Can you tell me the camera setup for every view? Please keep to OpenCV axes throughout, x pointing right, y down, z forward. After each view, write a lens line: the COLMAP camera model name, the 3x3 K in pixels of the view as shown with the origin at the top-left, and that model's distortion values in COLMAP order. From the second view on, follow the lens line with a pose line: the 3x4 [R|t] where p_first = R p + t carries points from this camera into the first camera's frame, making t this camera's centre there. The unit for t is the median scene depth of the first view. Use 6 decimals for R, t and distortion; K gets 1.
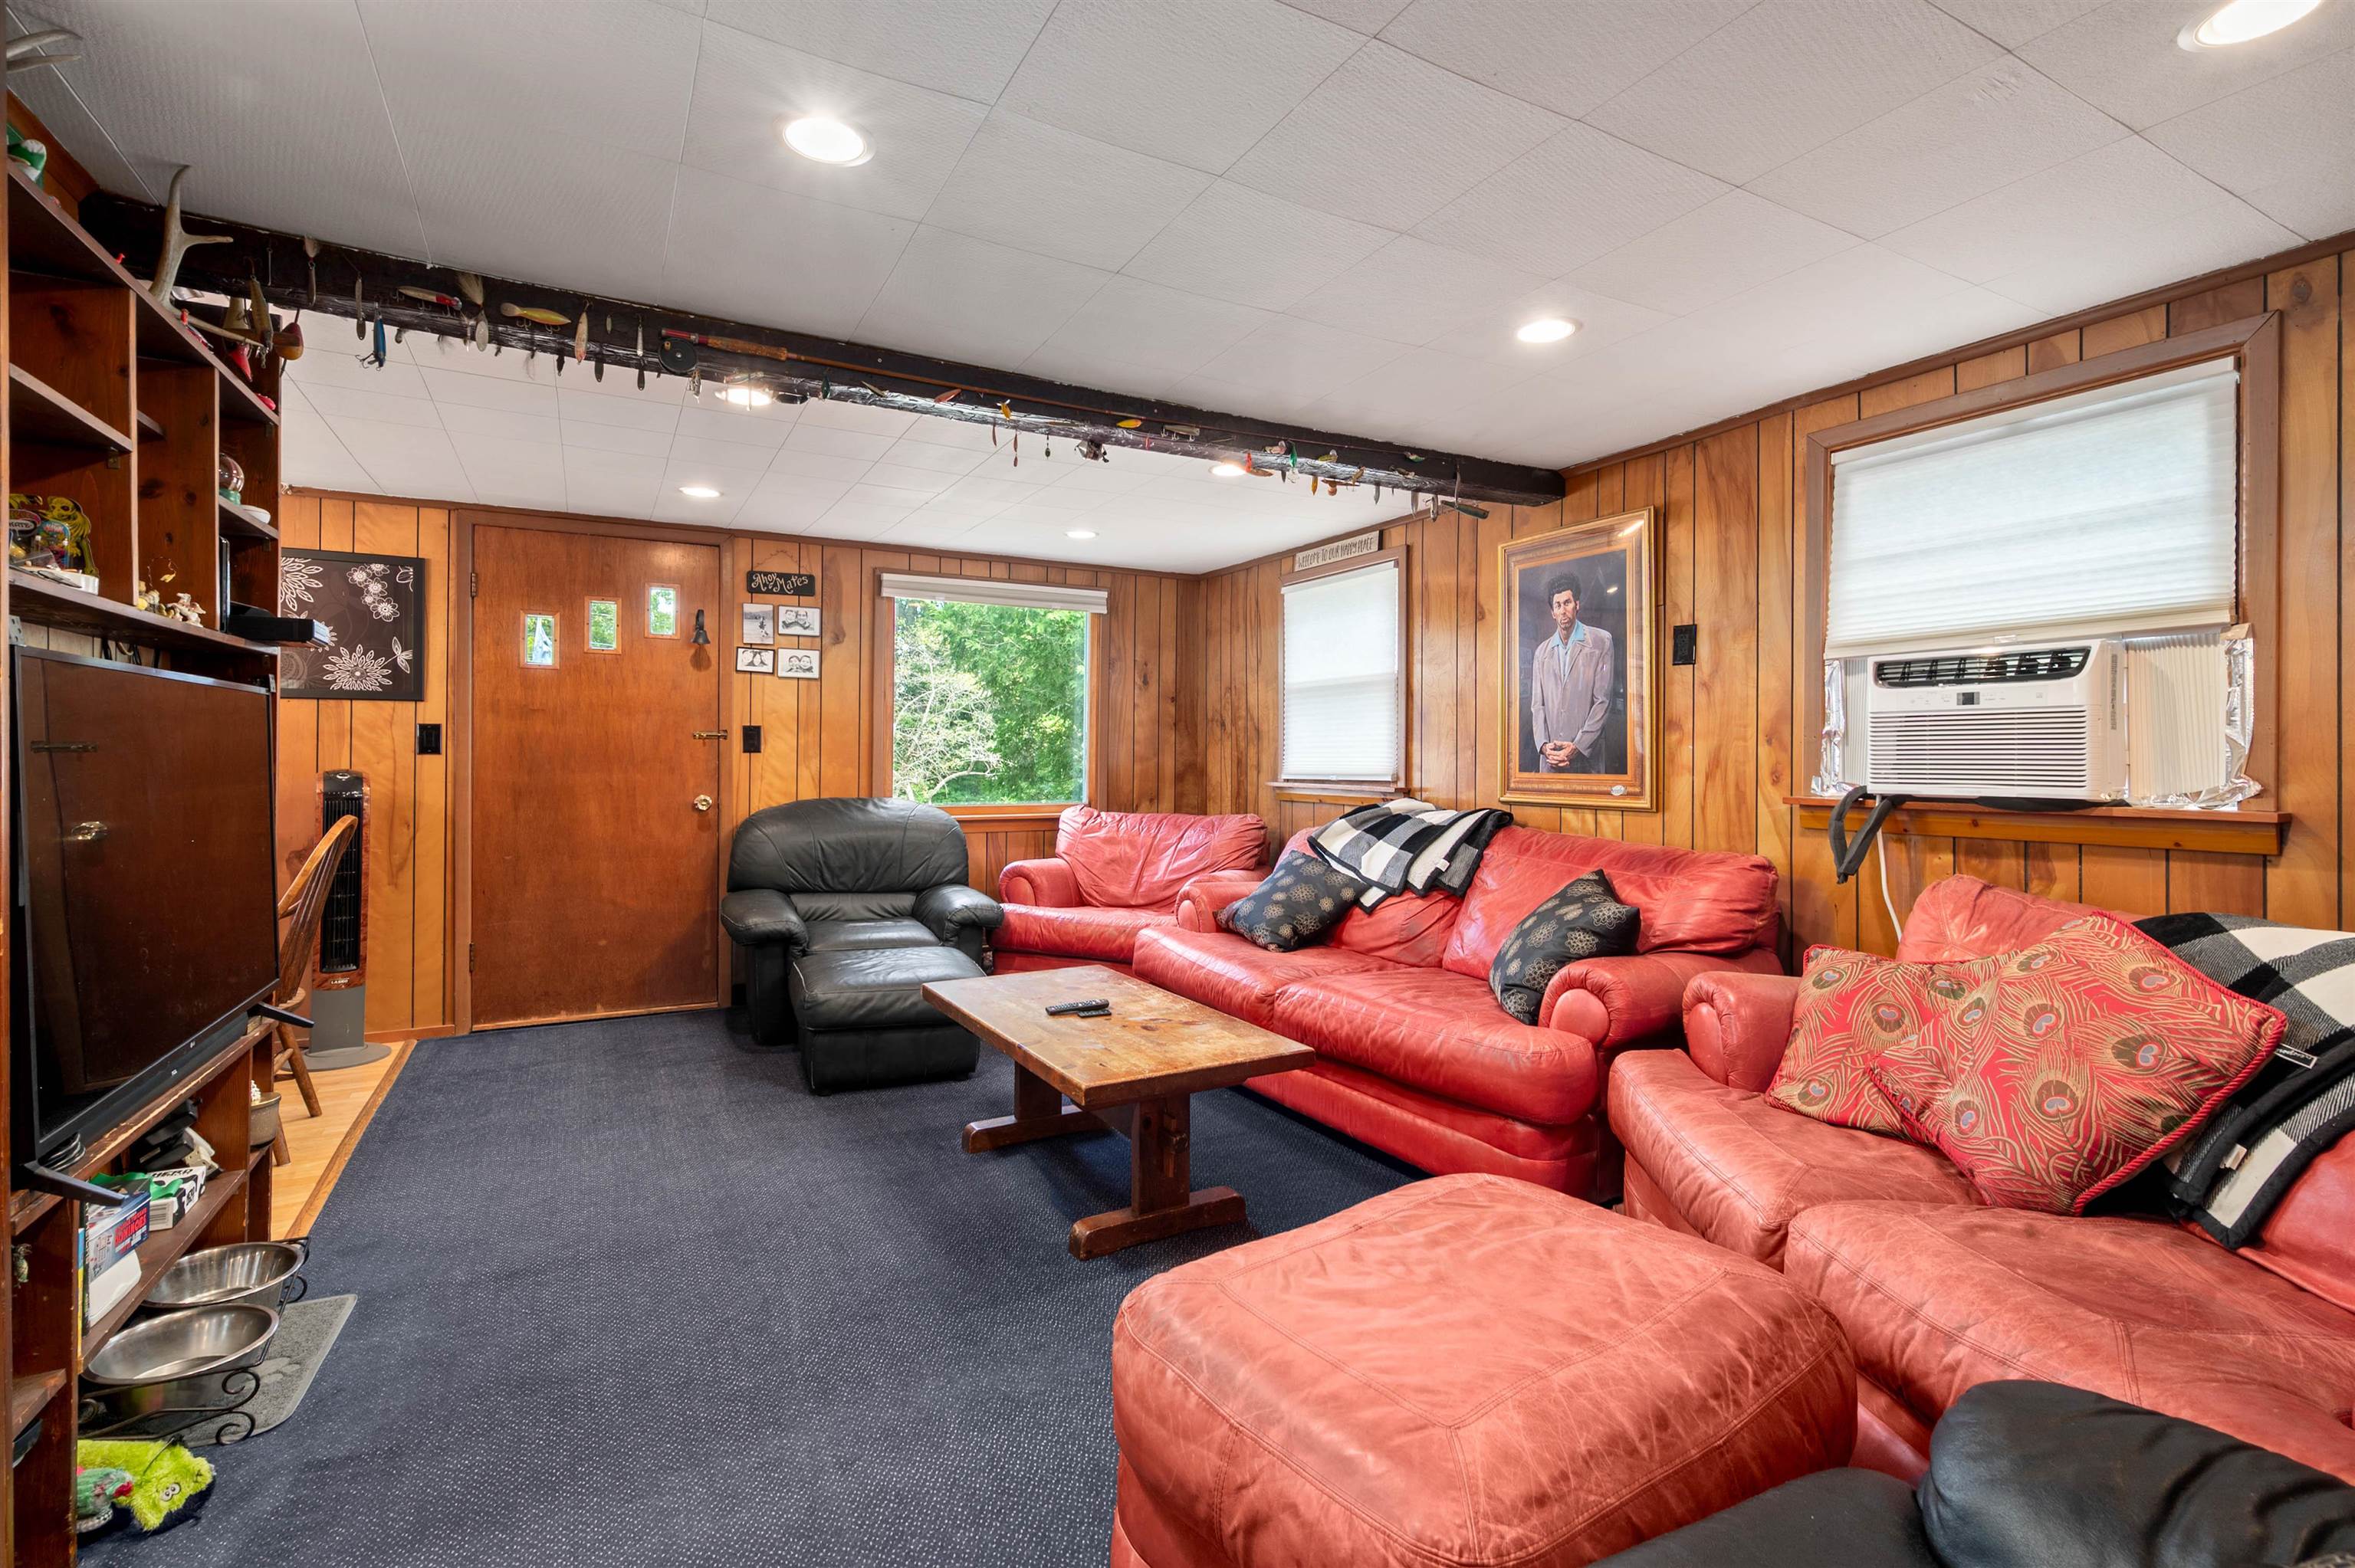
lens RADIAL K [[1055.8, 0, 1157.5], [0, 1055.8, 752.7], [0, 0, 1]] dist [0.000538, -0.000498]
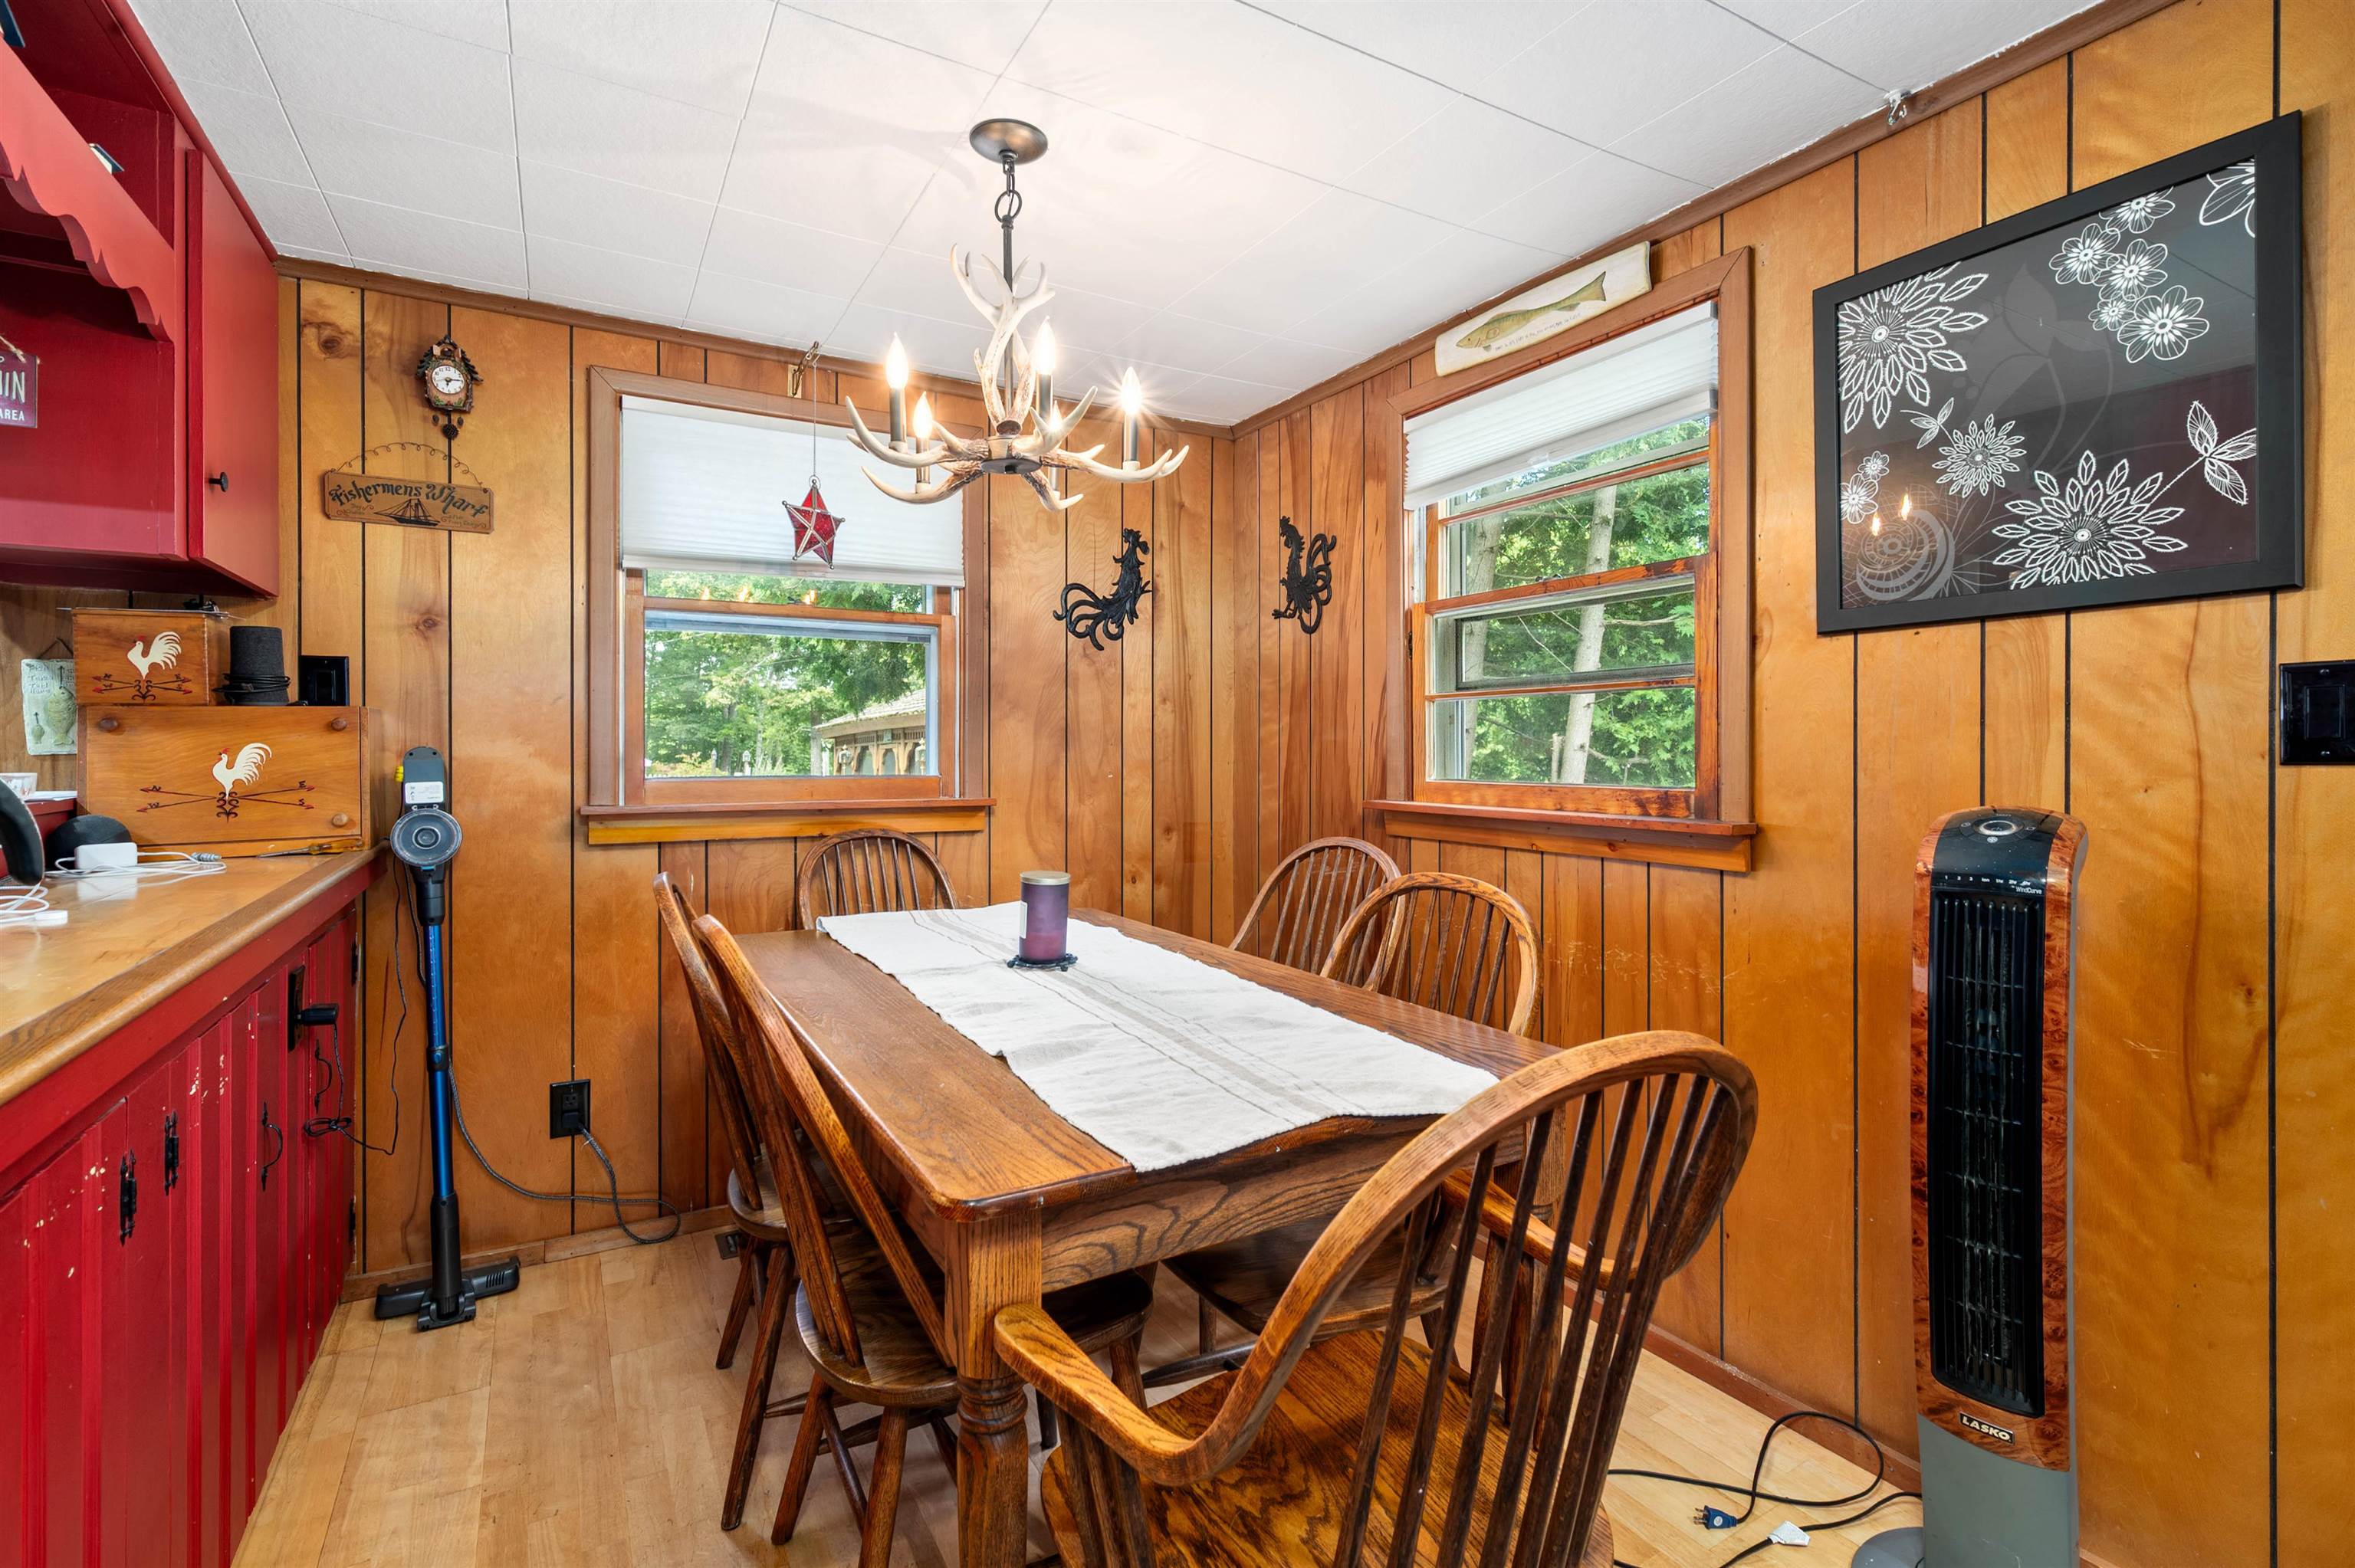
lens RADIAL K [[1055.8, 0, 1201.0], [0, 1055.8, 756.4], [0, 0, 1]] dist [0.000538, -0.000498]
pose [[0.033111, -0.000921, -0.999451, -0.449205], [0.007640, 0.999971, -0.000668, -0.003272], [0.999422, -0.007613, 0.033117, 0.750694]]
